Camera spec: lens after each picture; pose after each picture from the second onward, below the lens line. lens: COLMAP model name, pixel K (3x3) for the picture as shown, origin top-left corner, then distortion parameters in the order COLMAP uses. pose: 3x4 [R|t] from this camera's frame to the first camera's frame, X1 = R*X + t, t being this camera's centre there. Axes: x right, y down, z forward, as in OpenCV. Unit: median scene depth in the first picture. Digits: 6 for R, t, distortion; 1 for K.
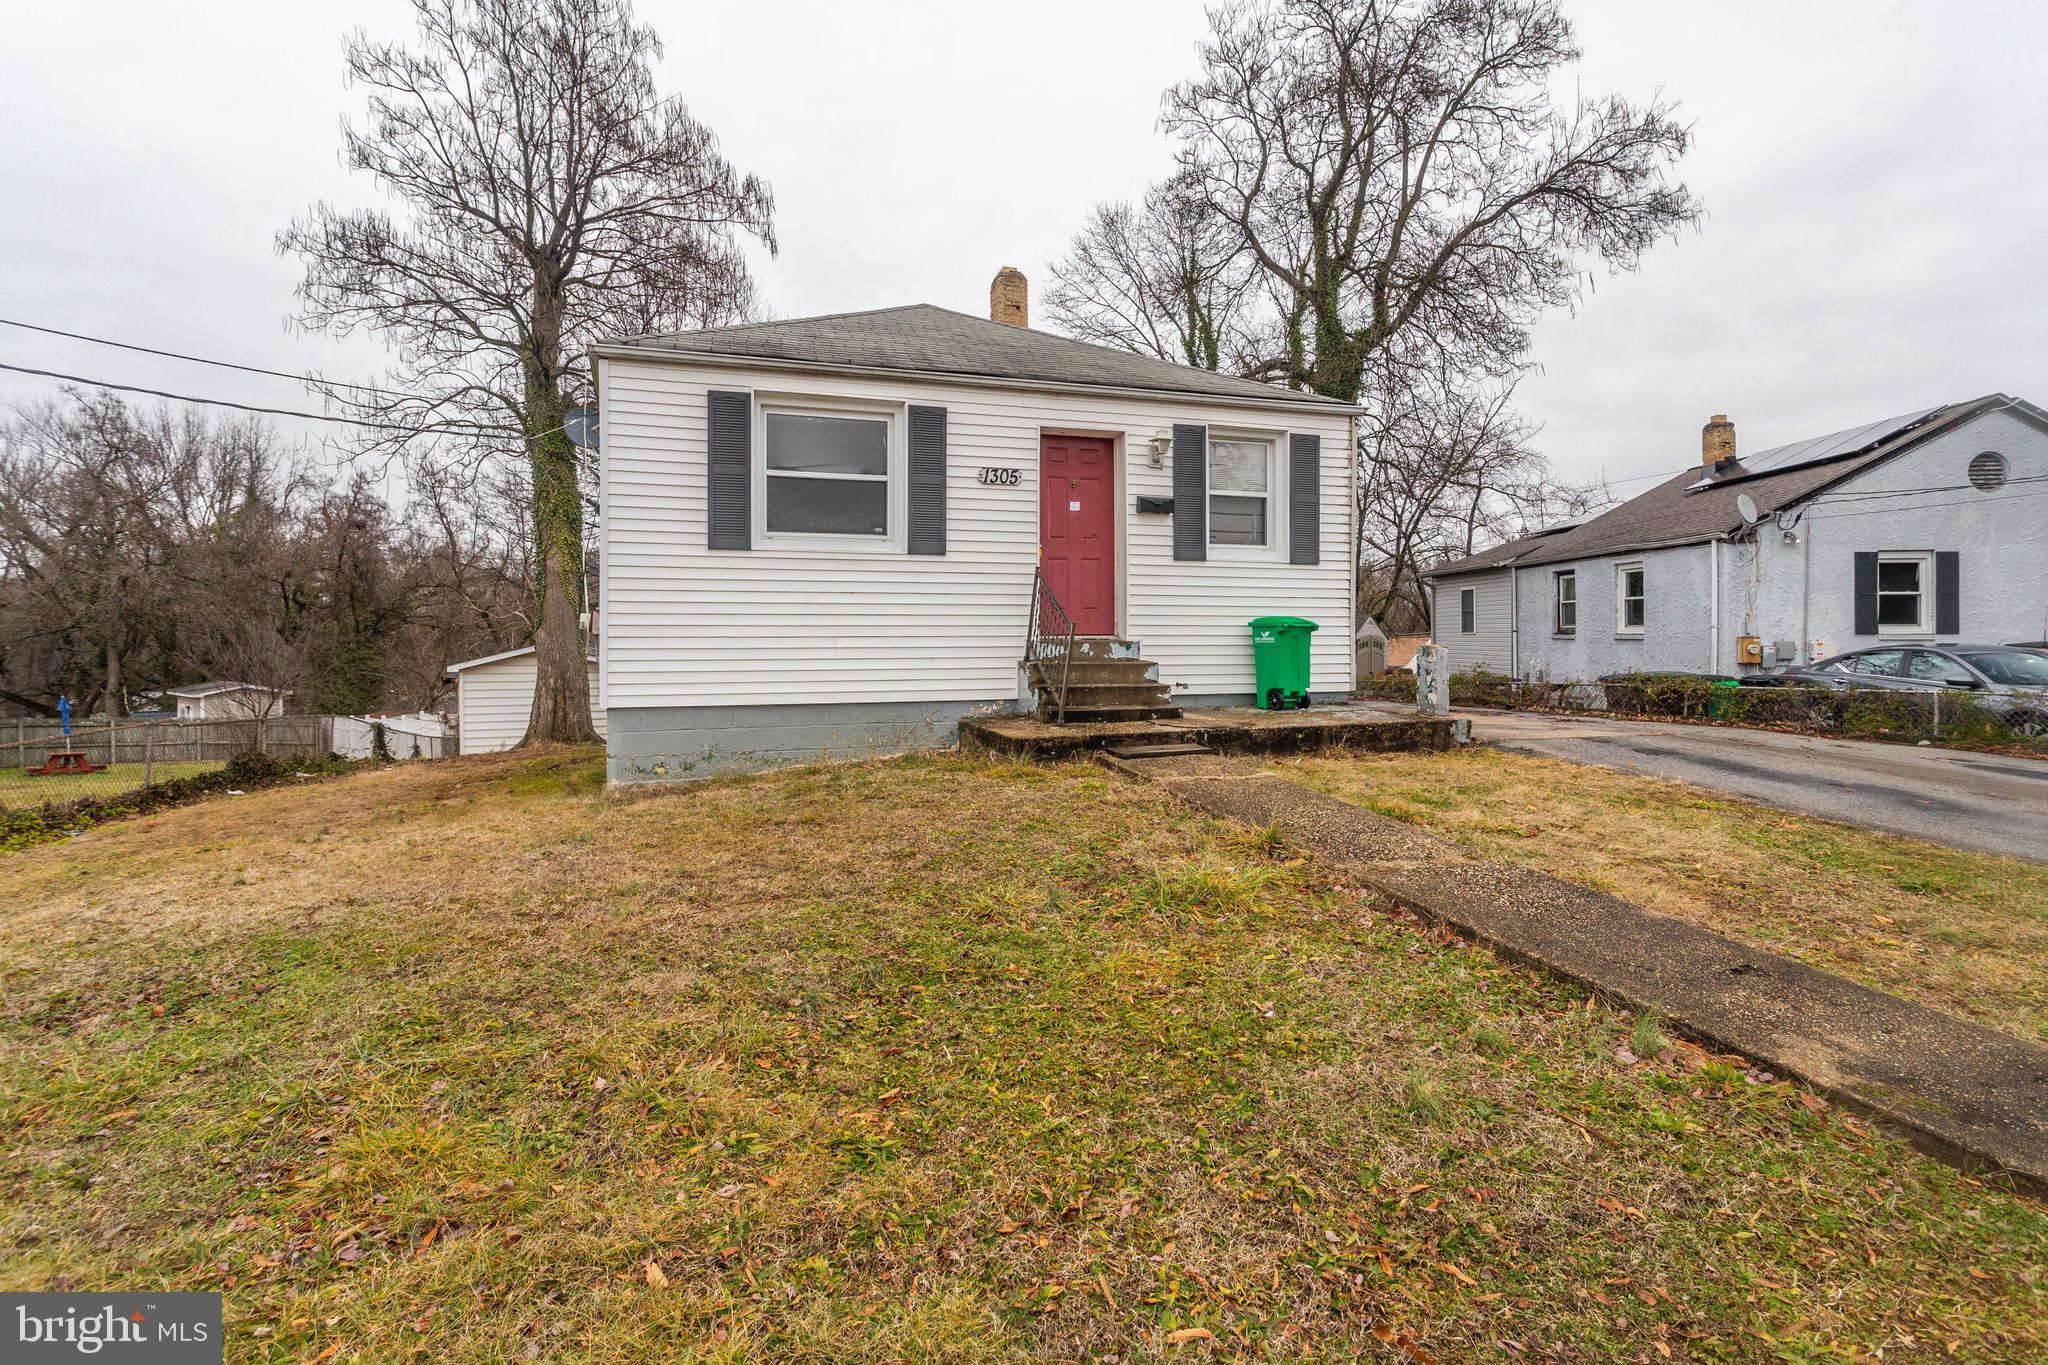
lens RADIAL K [[991.5, 0, 973.5], [0, 991.5, 643.0], [0, 0, 1]] dist [0.003720, -0.000947]
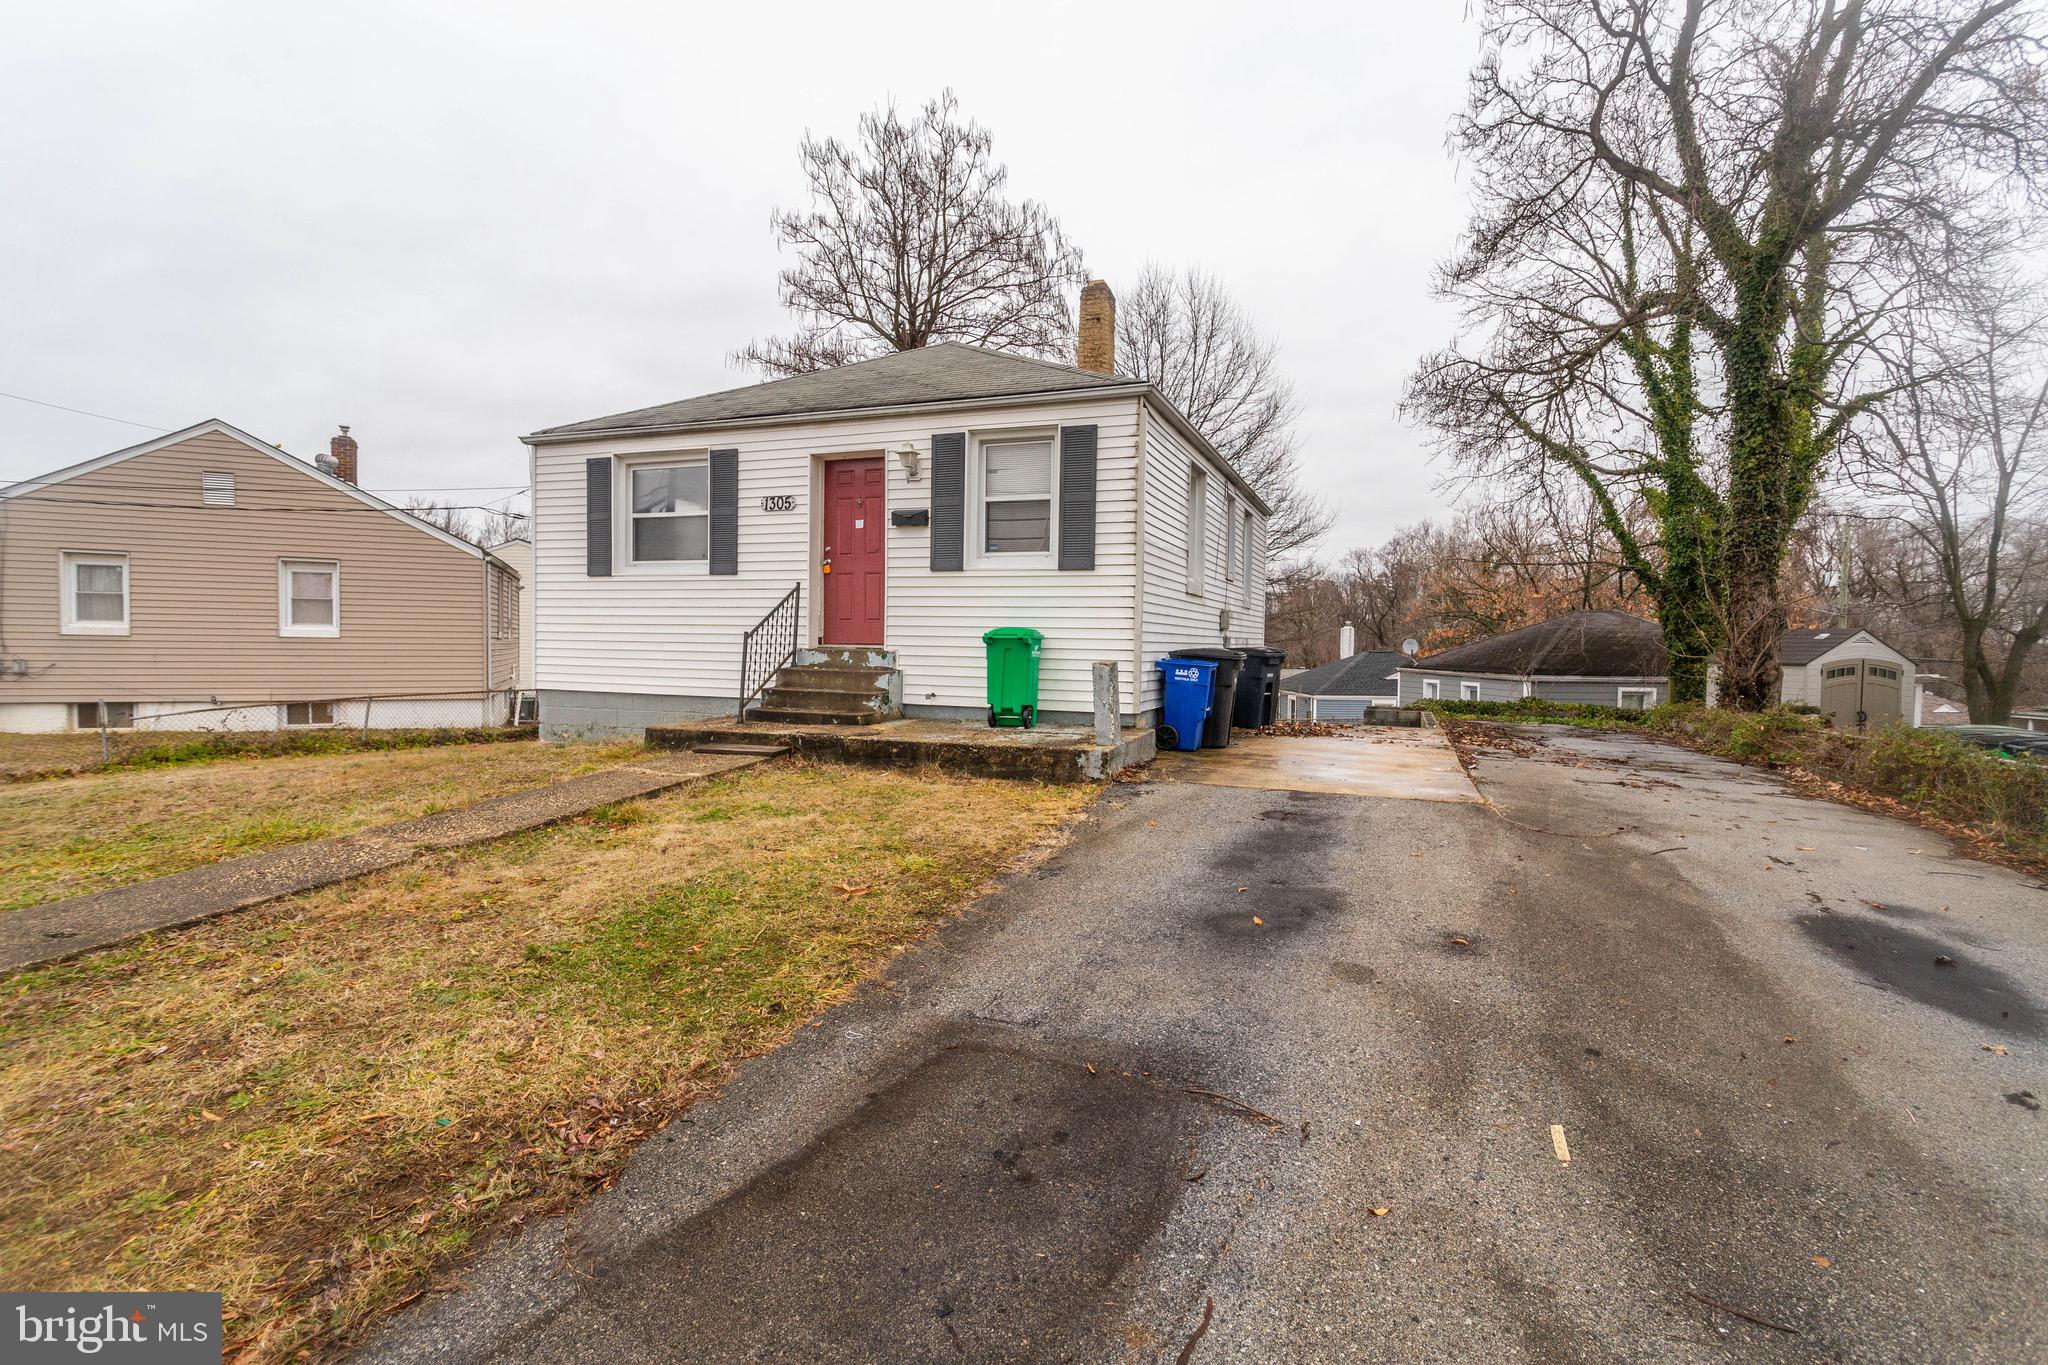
lens RADIAL K [[929.7, 0, 1031.2], [0, 929.7, 672.4], [0, 0, 1]] dist [0.002646, 0.000488]
pose [[0.783832, 0.033491, -0.620070, 0.870702], [-0.021492, 0.999409, 0.026811, -0.008557], [0.620601, -0.007688, 0.784089, 0.324002]]
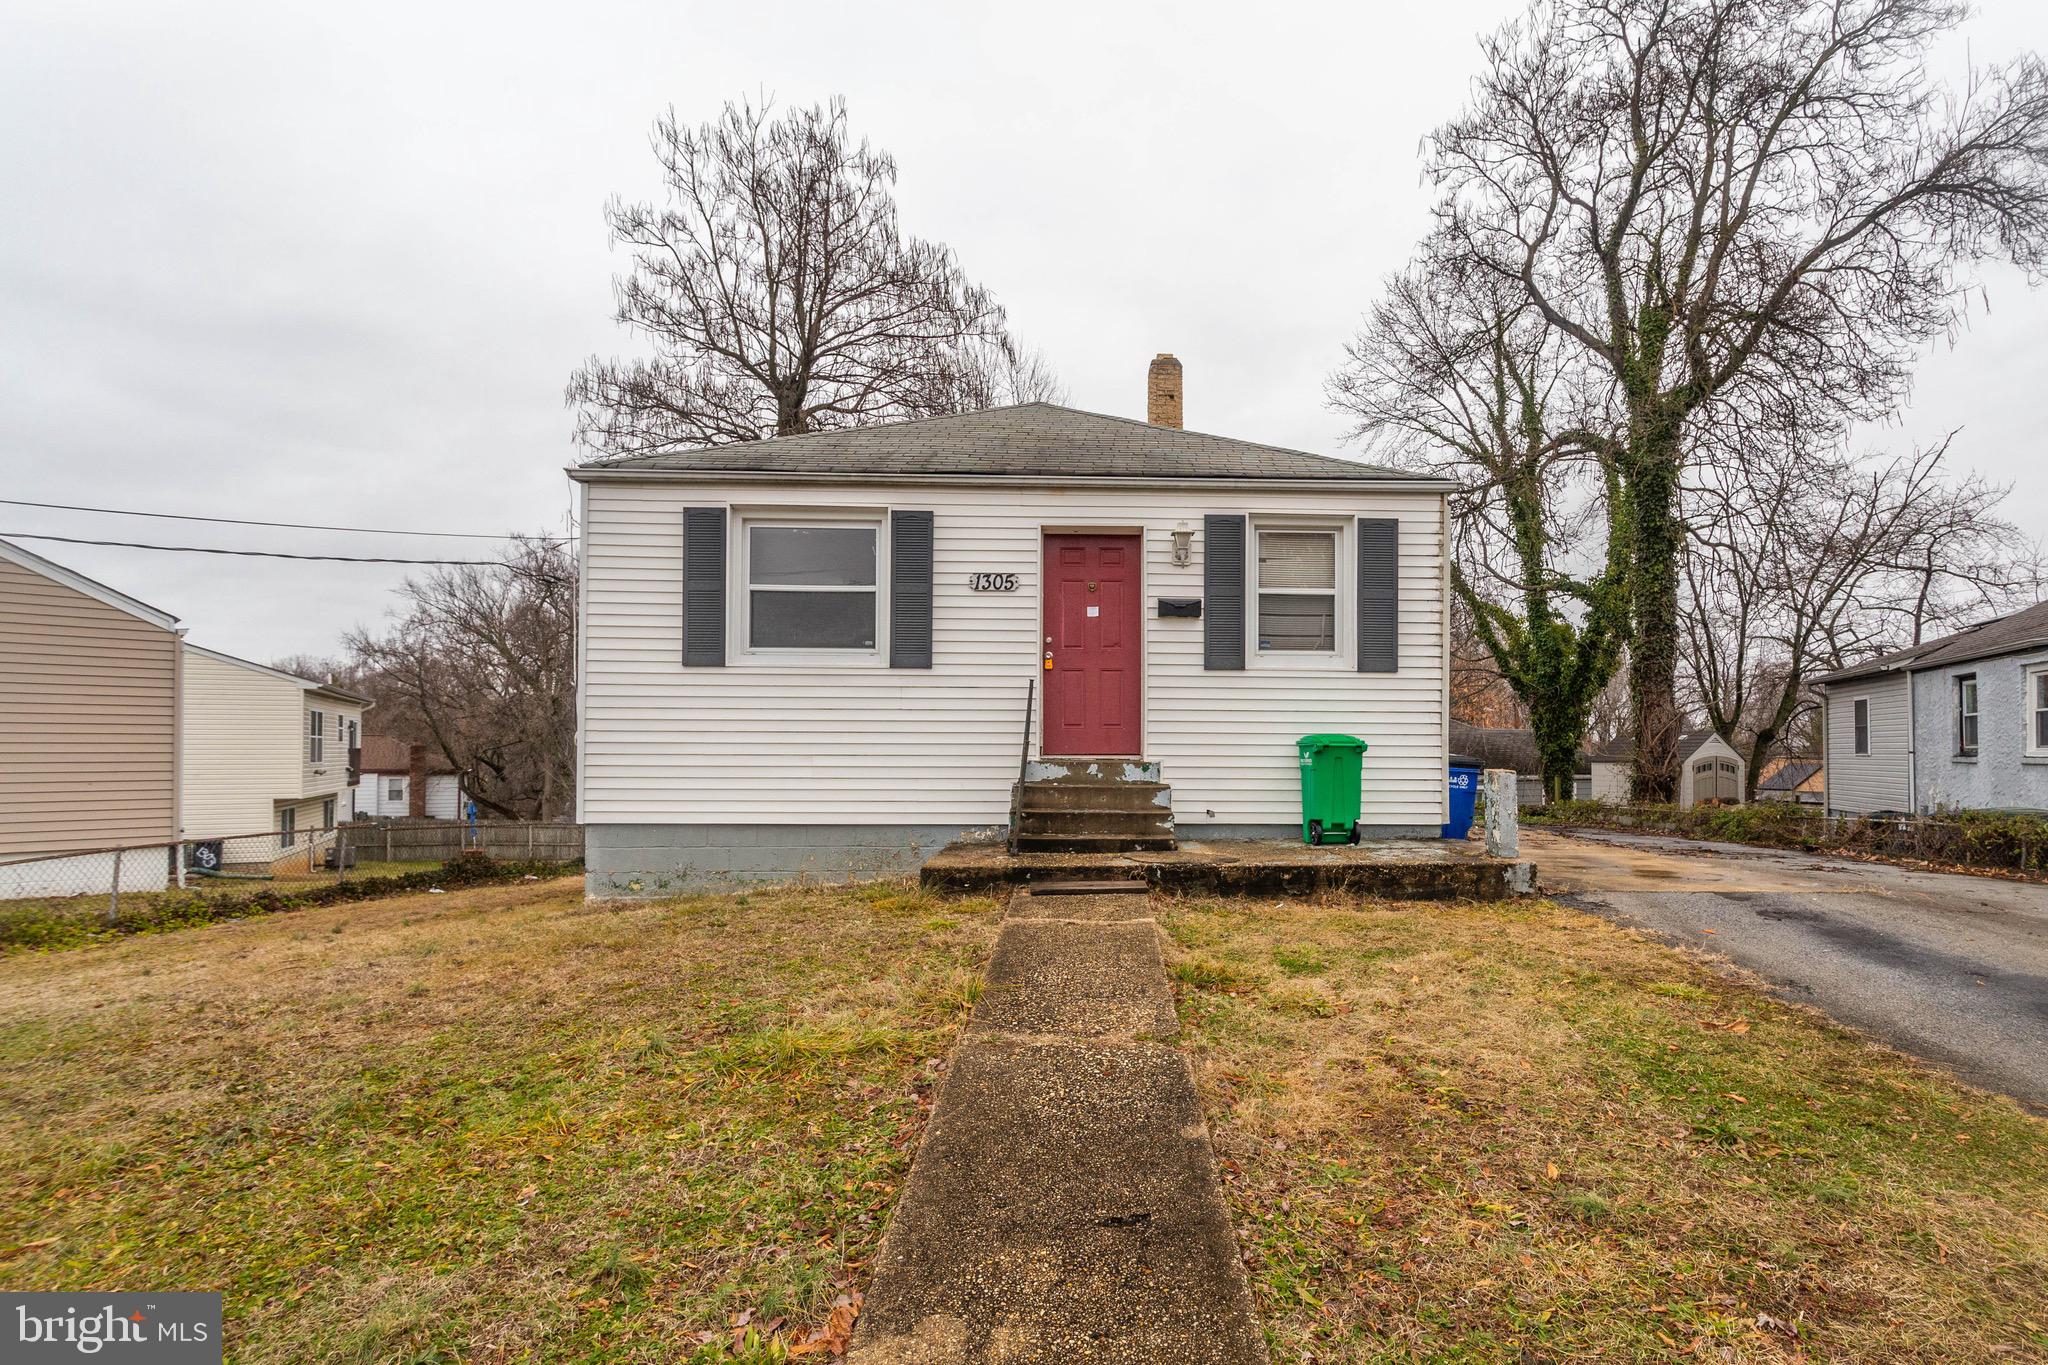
lens RADIAL K [[1038.2, 0, 1110.0], [0, 1038.2, 743.5], [0, 0, 1]] dist [-0.000560, 0.001226]
pose [[0.963726, 0.003392, -0.266872, 0.367091], [-0.007573, 0.999864, -0.014637, -0.004514], [0.266786, 0.016127, 0.963621, 0.096027]]
